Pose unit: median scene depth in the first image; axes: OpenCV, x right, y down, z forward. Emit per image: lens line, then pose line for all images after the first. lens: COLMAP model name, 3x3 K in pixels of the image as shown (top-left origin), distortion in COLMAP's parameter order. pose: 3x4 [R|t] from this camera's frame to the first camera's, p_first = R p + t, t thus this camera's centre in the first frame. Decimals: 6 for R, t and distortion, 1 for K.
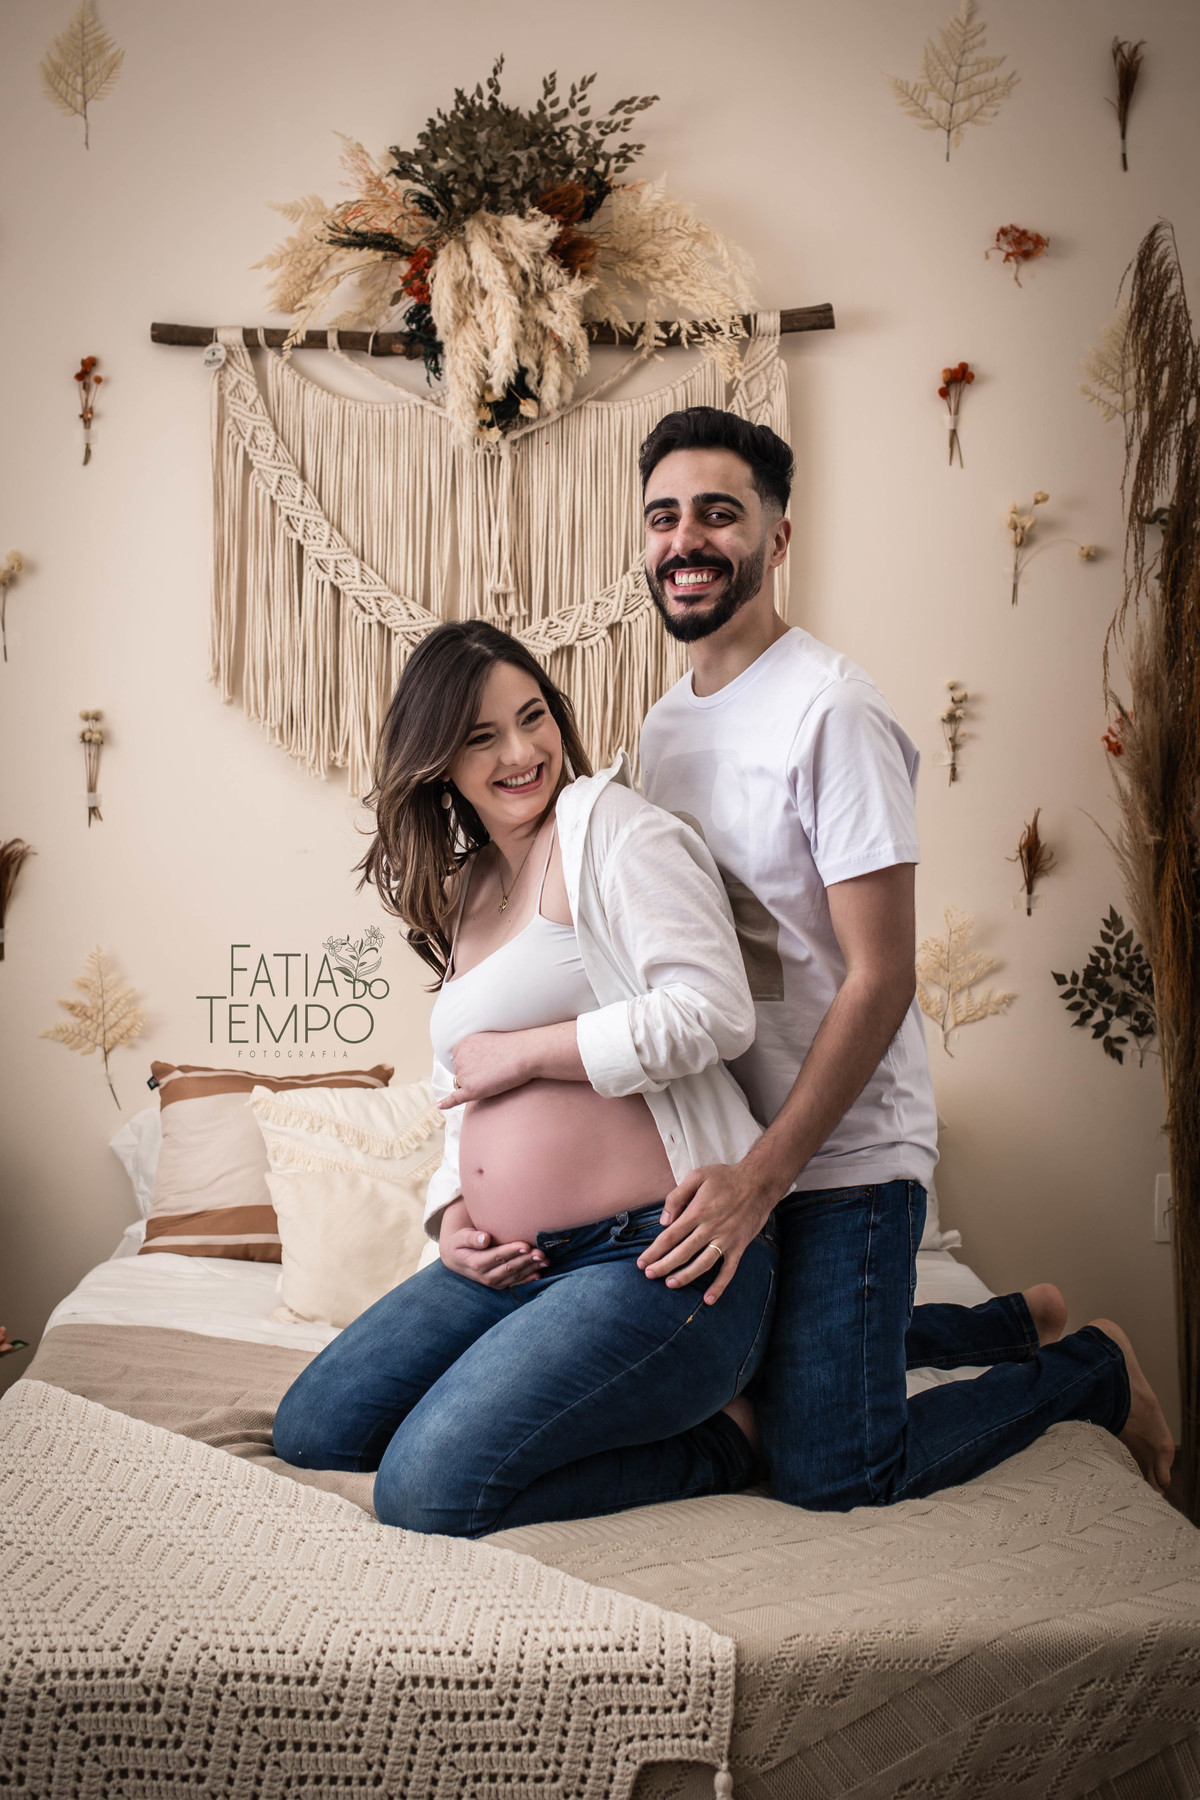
lens RADIAL K [[2235.8, 0, 621.9], [0, 2235.8, 838.6], [0, 0, 1]] dist [-0.082006, 0.083295]
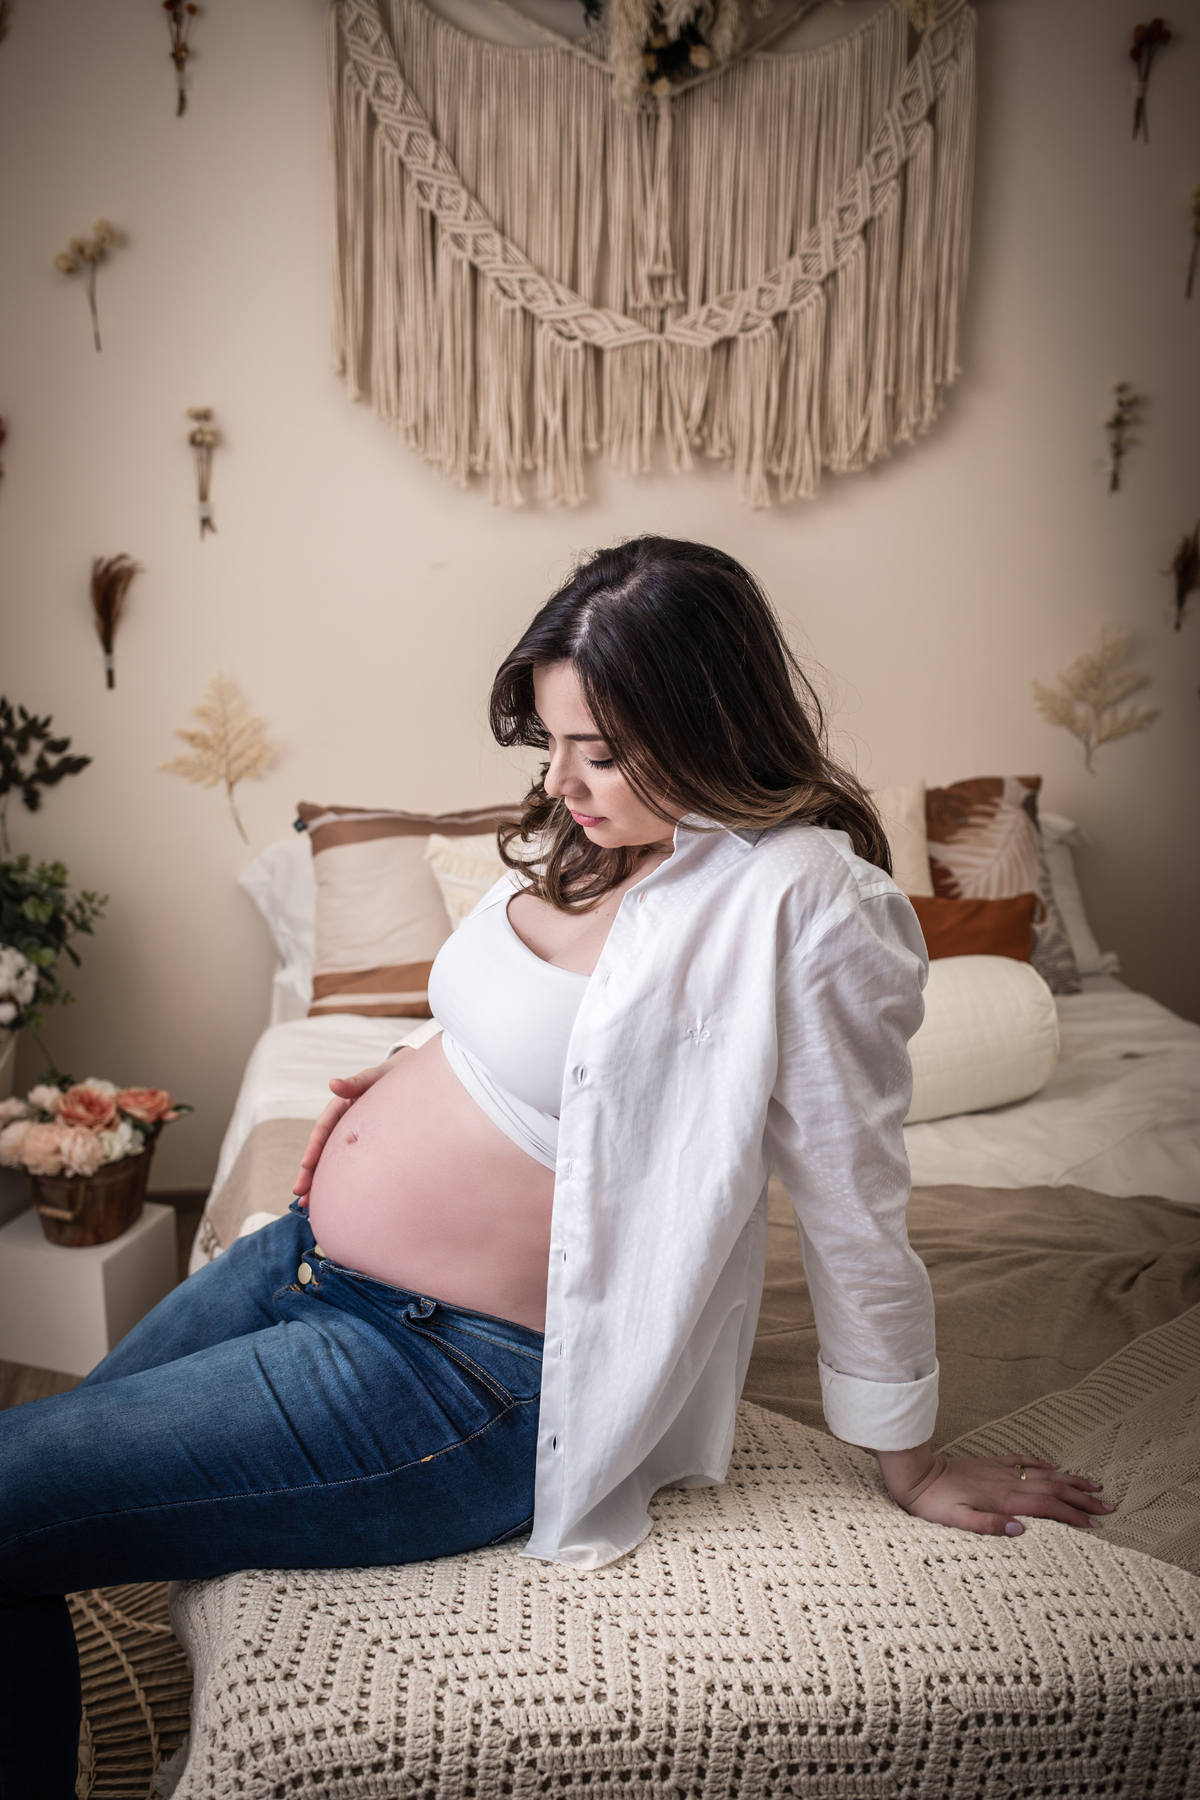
lens RADIAL K [[1796.4, 0, 611.1], [0, 1796.4, 927.9], [0, 0, 1]] dist [-0.070650, 0.054019]
pose [[0.994962, -0.022449, 0.097704, -0.149289], [-0.001241, 0.971773, 0.235916, -0.023707], [-0.100243, -0.234849, 0.966849, 0.243634]]
